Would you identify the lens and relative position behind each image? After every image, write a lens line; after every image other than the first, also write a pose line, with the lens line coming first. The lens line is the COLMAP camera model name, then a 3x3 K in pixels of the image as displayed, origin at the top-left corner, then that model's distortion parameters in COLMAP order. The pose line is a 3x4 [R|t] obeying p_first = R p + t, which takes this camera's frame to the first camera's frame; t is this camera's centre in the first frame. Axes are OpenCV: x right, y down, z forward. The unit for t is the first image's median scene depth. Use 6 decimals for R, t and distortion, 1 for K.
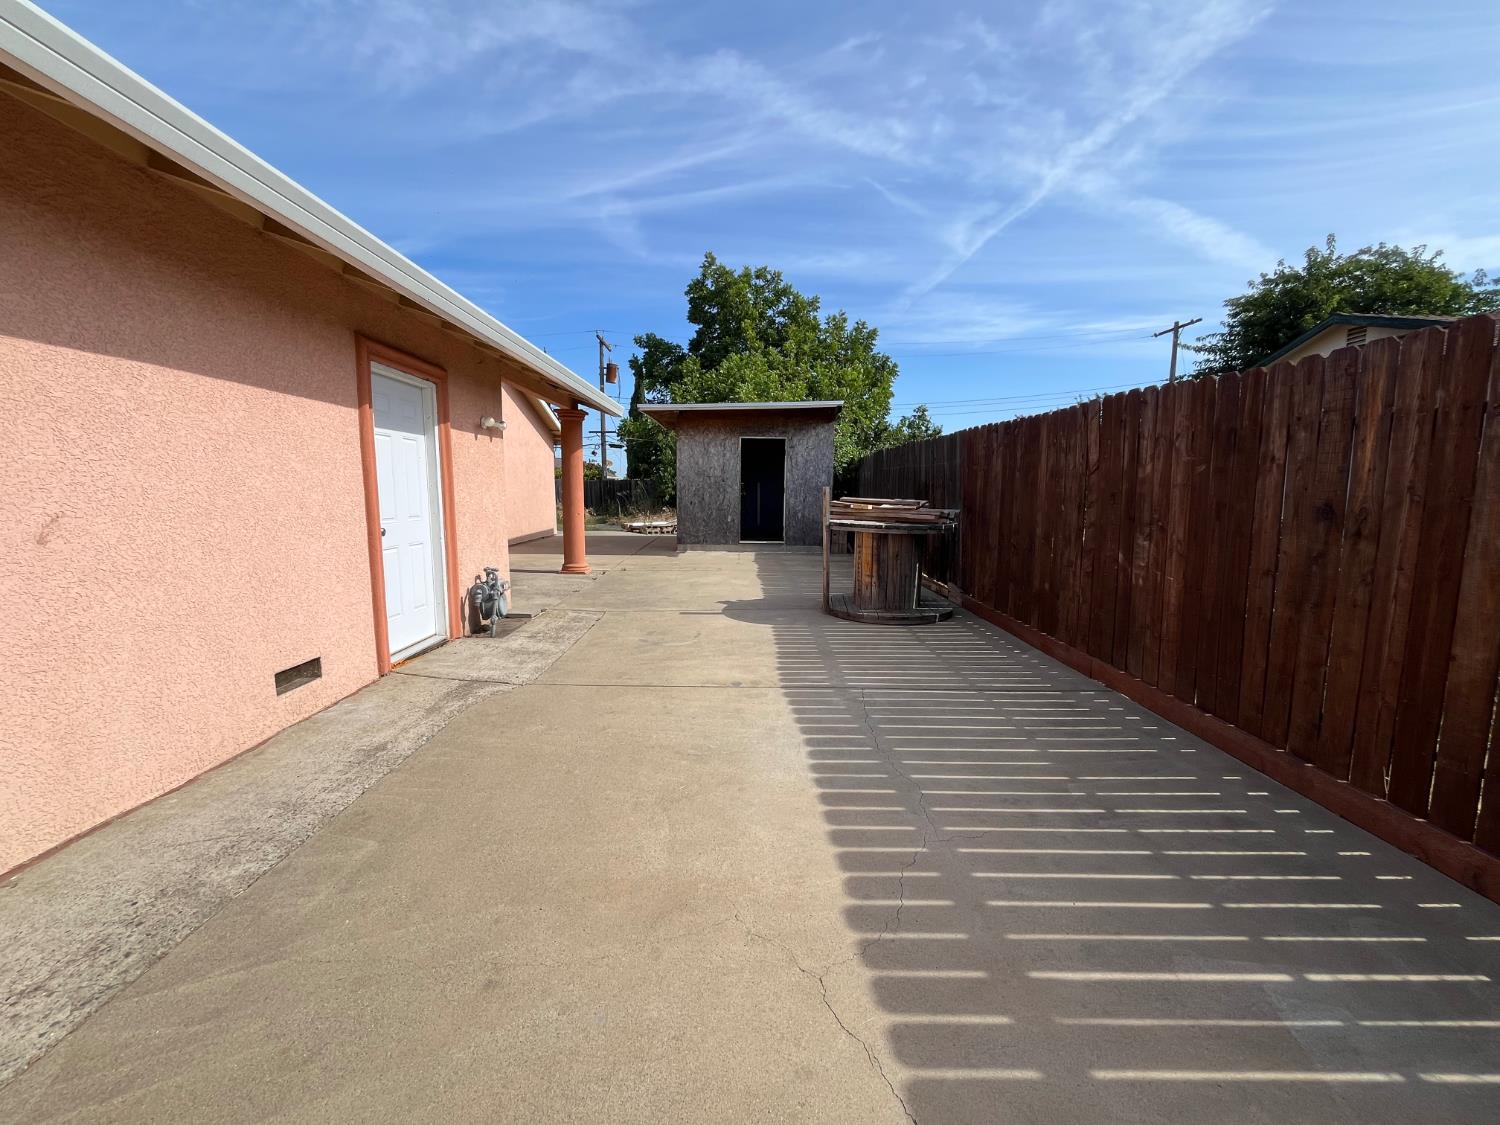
lens RADIAL K [[602.1, 0, 748.2], [0, 602.1, 558.3], [0, 0, 1]] dist [0.000358, -0.000052]
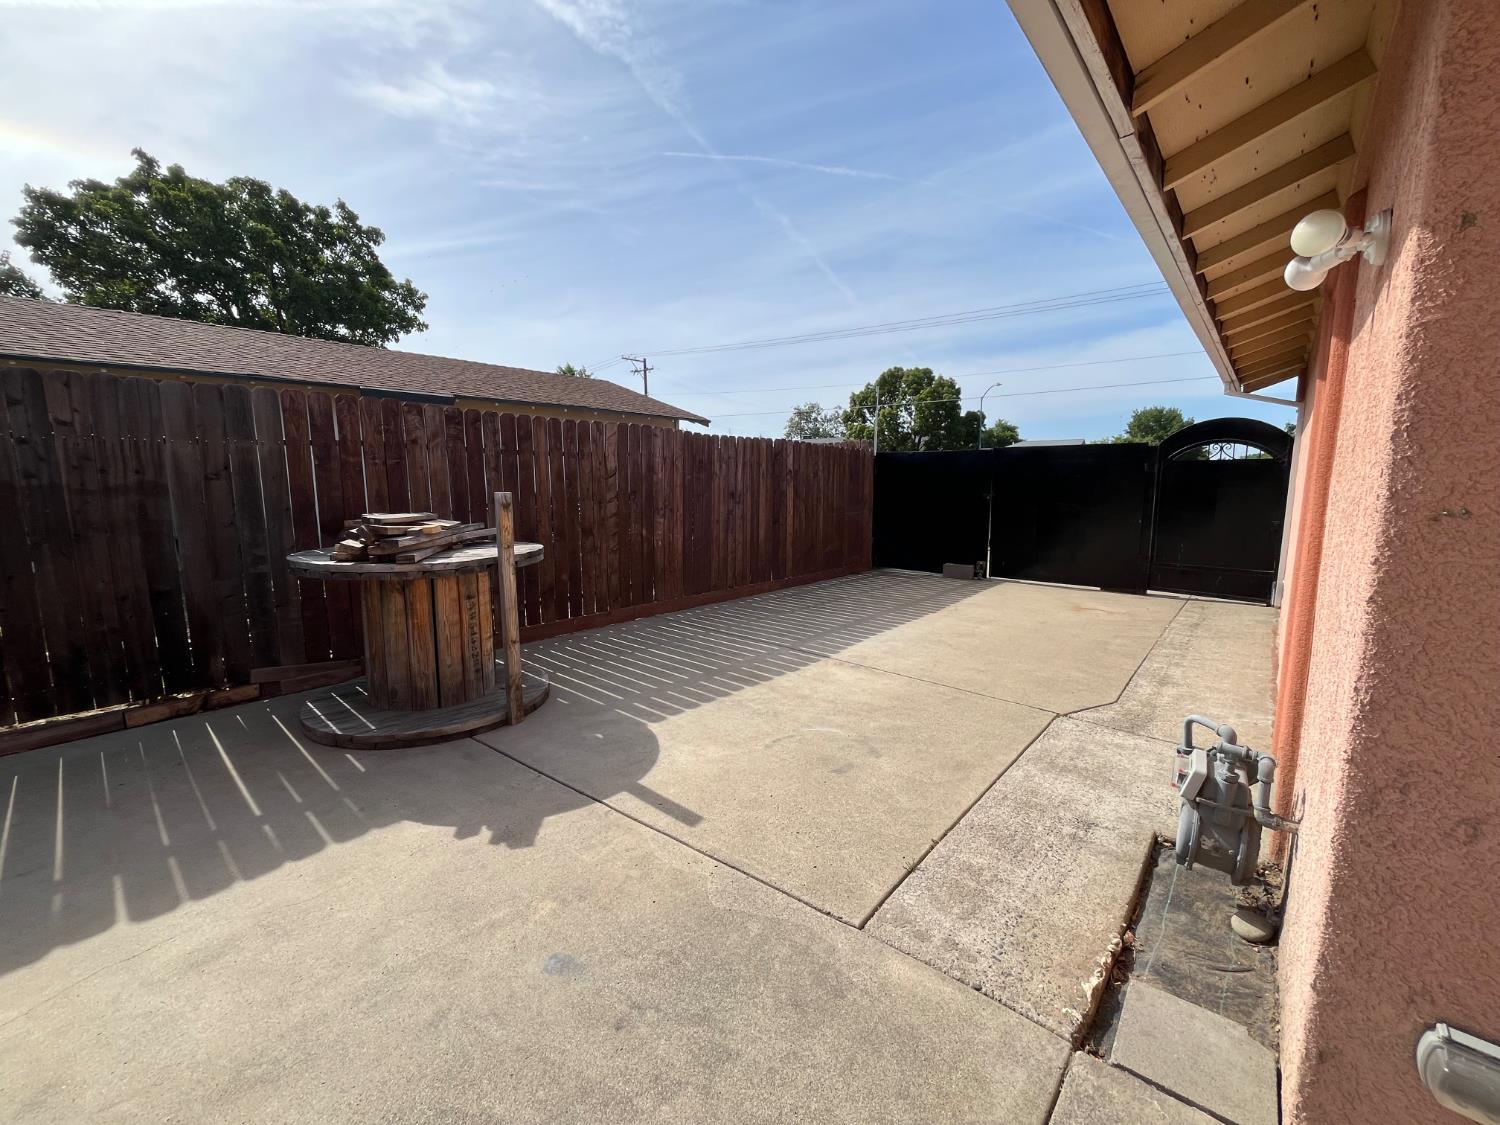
lens RADIAL K [[602.1, 0, 749.6], [0, 602.1, 562.9], [0, 0, 1]] dist [0.000358, -0.000052]
pose [[-0.749549, -0.091434, 0.655603, -0.662365], [0.075834, 0.972032, 0.222266, -0.272398], [-0.657590, 0.216317, -0.721652, 2.147466]]
